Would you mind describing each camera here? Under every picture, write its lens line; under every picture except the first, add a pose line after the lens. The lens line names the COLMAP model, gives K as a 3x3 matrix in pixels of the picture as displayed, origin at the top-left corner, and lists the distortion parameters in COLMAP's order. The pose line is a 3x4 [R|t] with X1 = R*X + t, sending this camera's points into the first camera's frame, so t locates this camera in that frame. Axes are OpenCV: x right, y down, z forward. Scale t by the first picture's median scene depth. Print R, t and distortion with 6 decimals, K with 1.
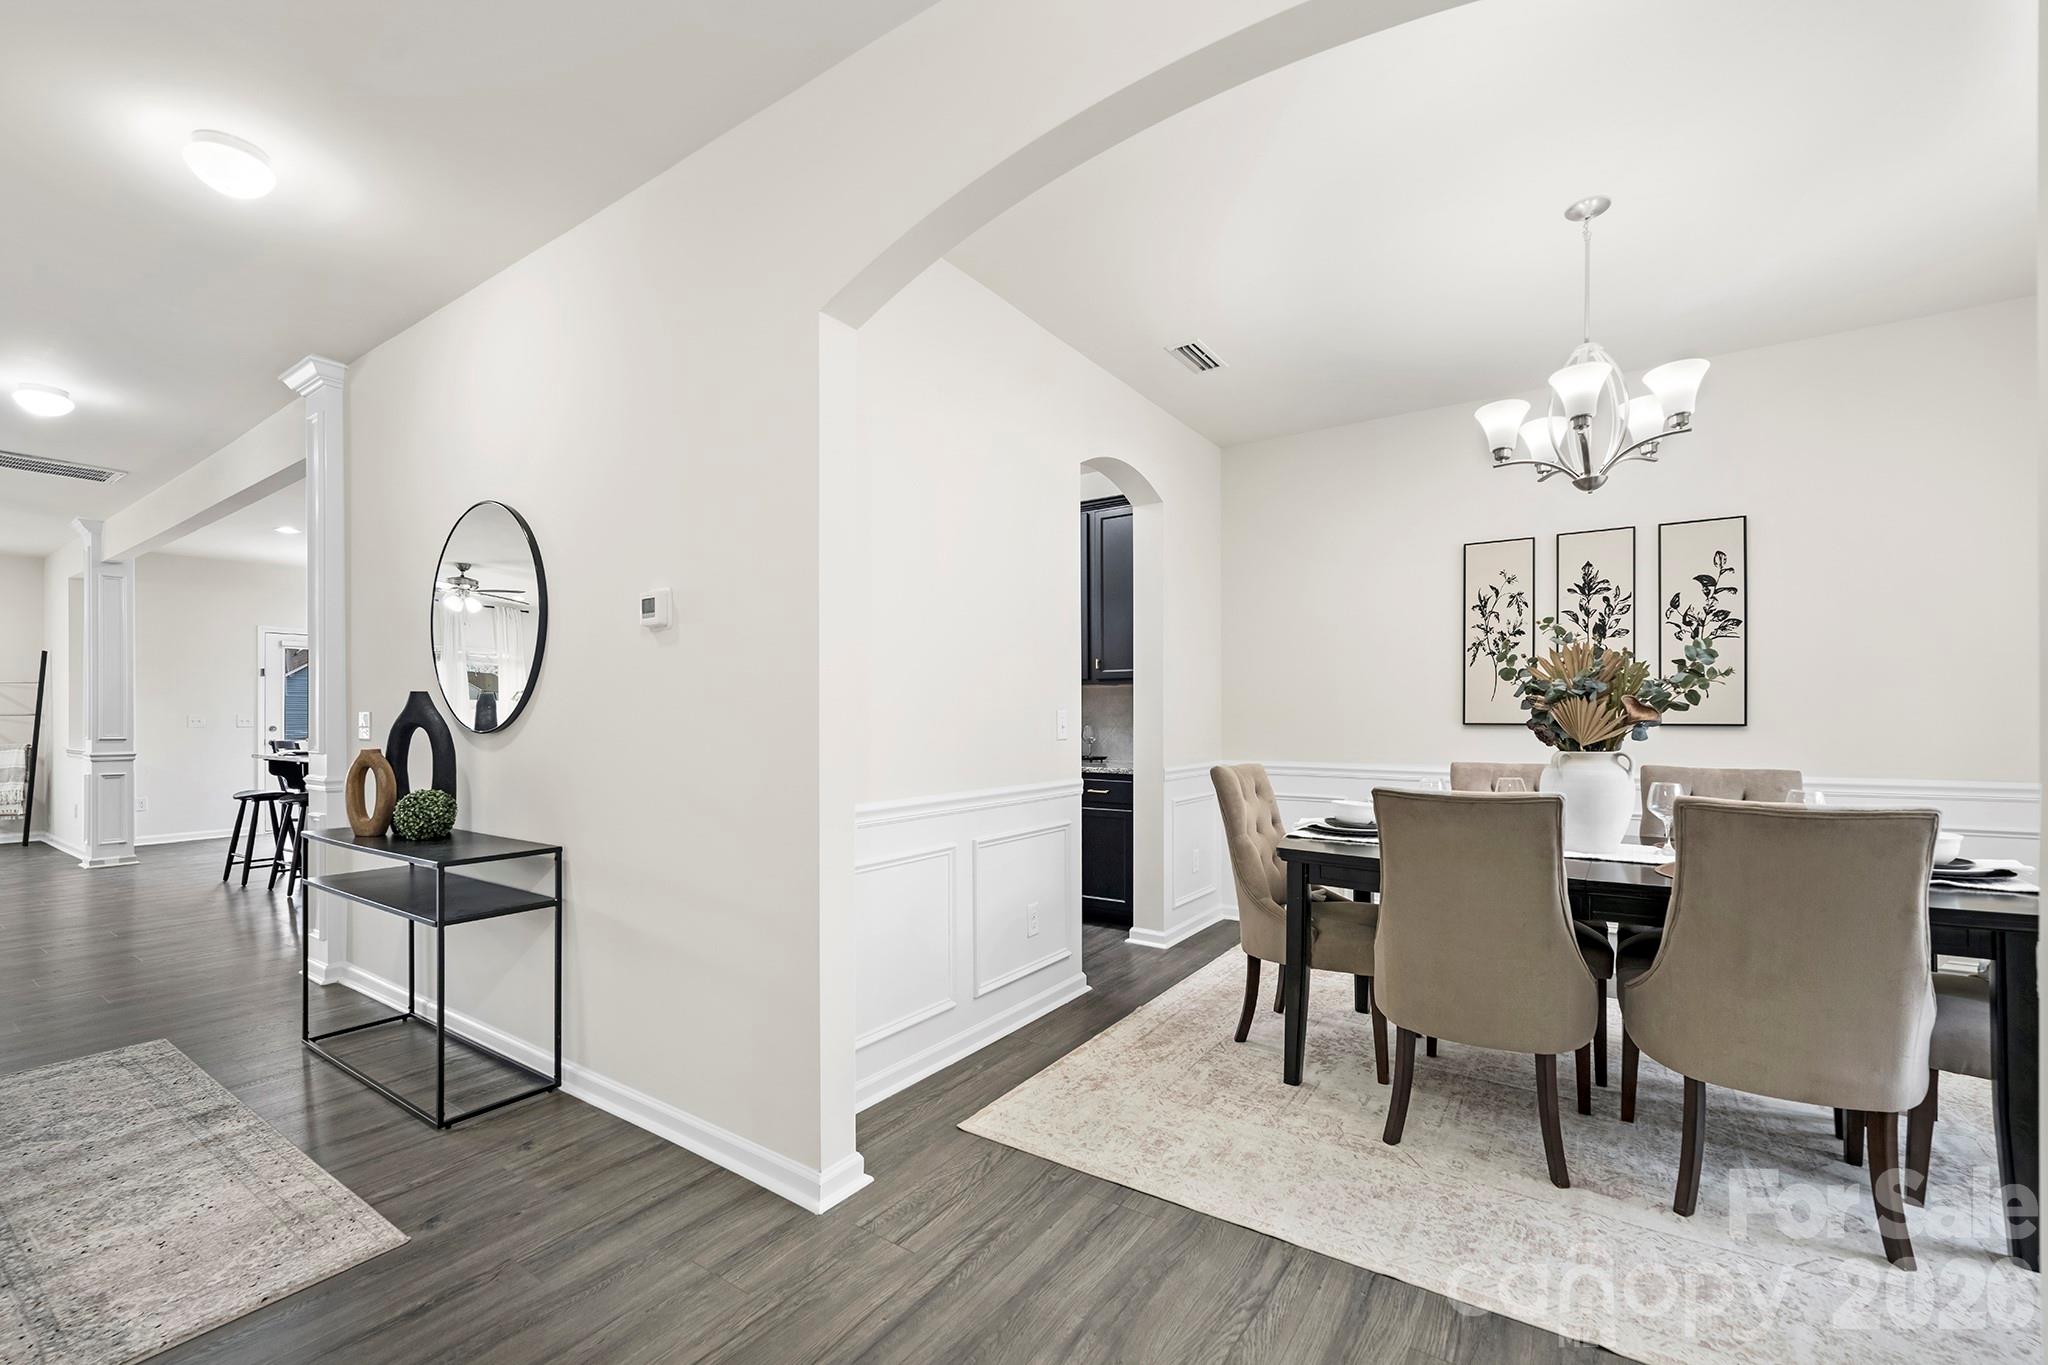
lens RADIAL K [[846.3, 0, 1026.0], [0, 846.3, 700.2], [0, 0, 1]] dist [0.001824, 0.000383]
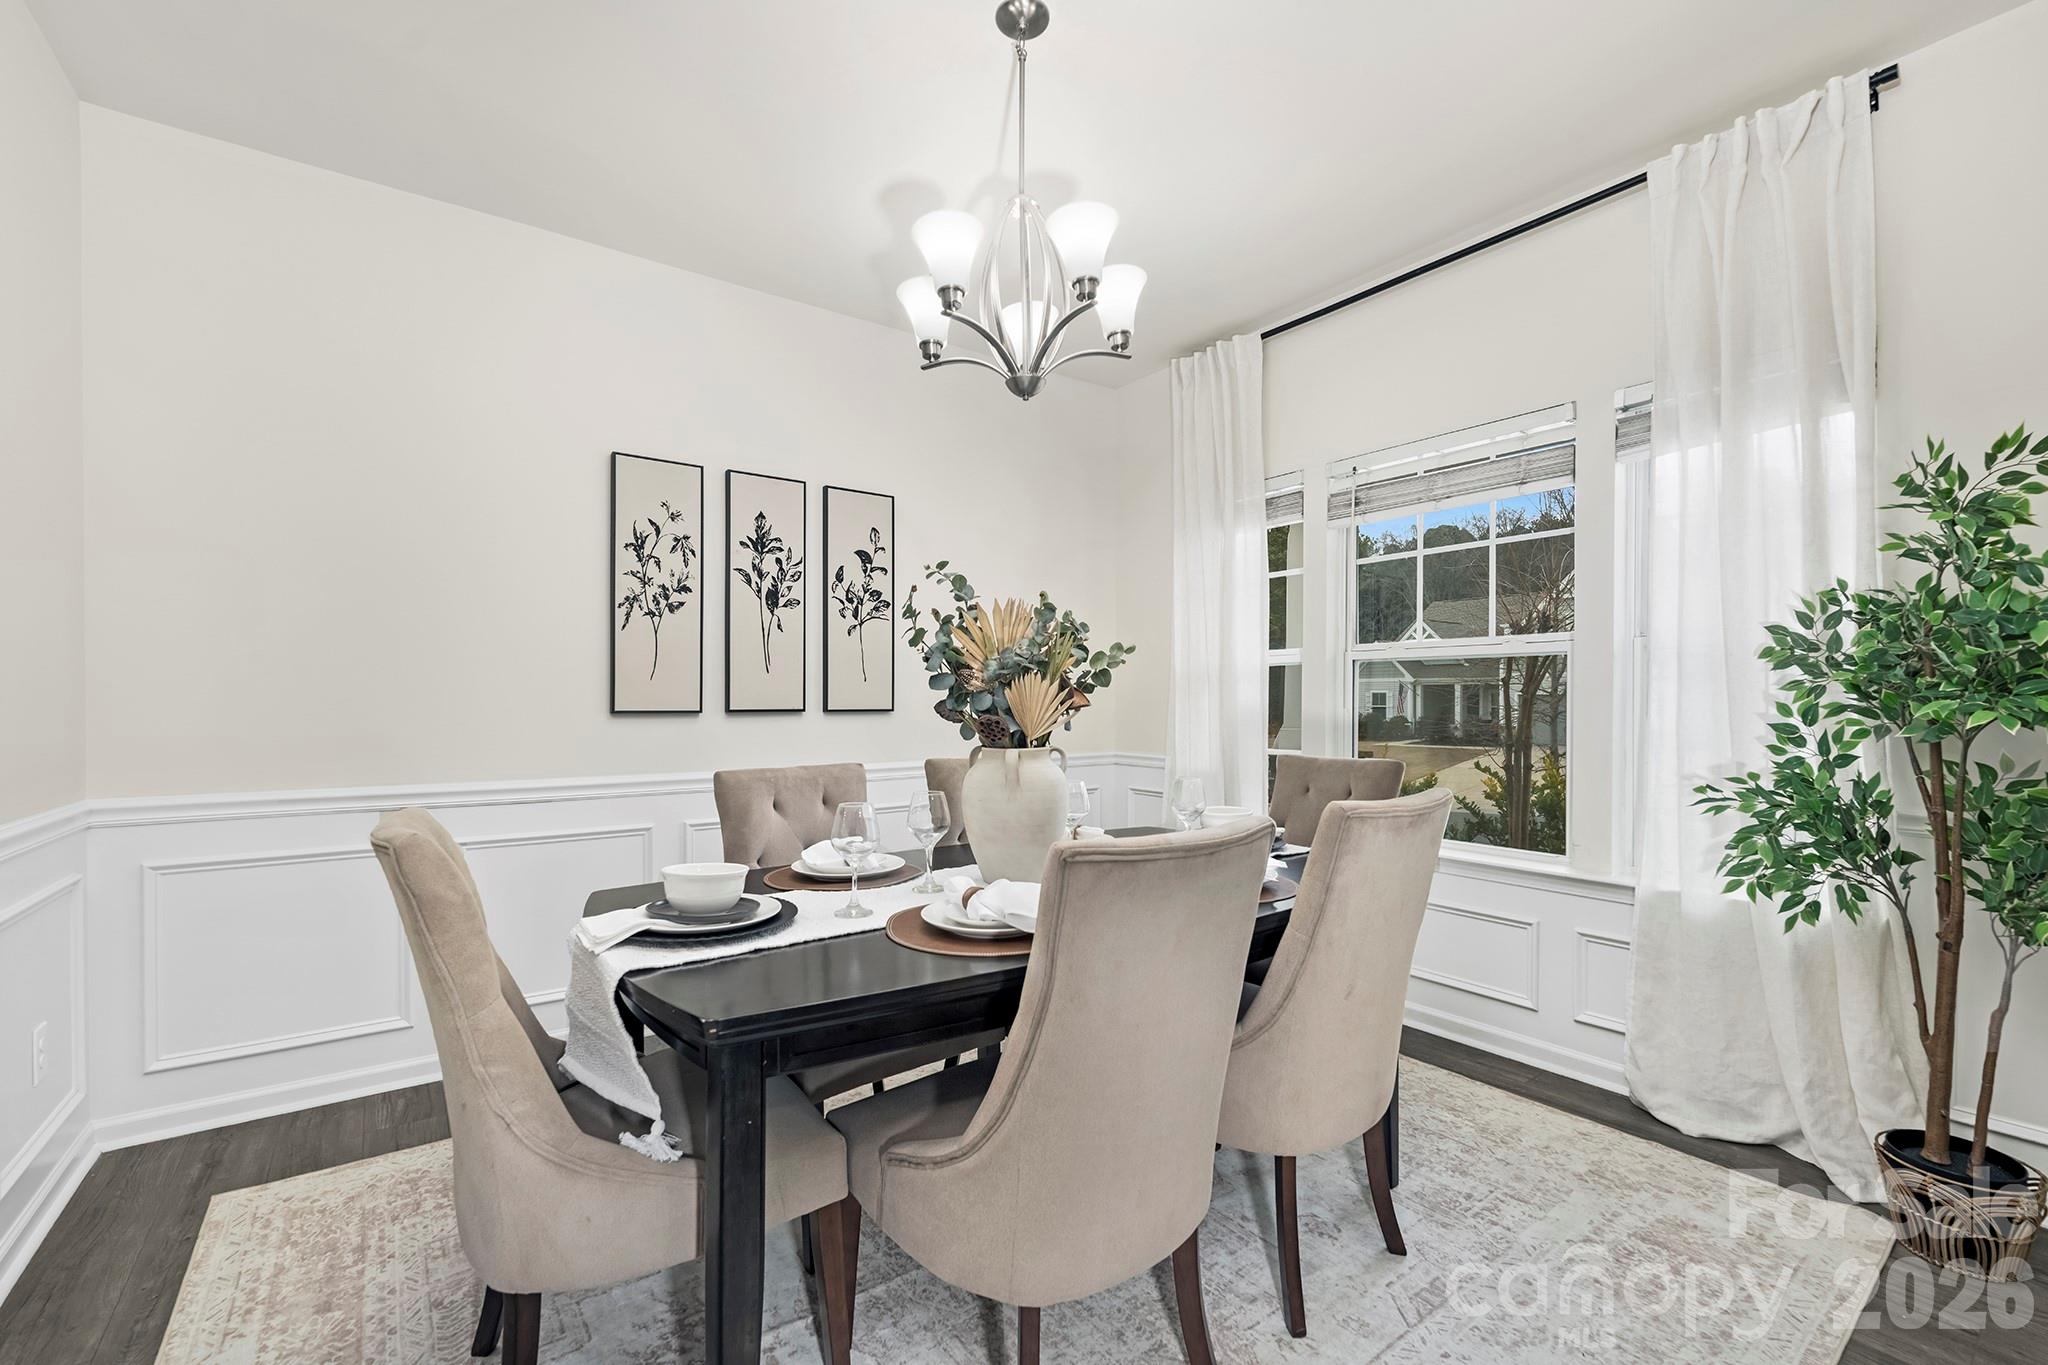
lens RADIAL K [[846.3, 0, 1024.0], [0, 846.3, 687.8], [0, 0, 1]] dist [0.001824, 0.000383]
pose [[0.332720, 0.014345, 0.942916, -0.018405], [-0.015034, 0.999838, -0.009906, 0.009872], [-0.942906, -0.010880, 0.332882, 0.488395]]
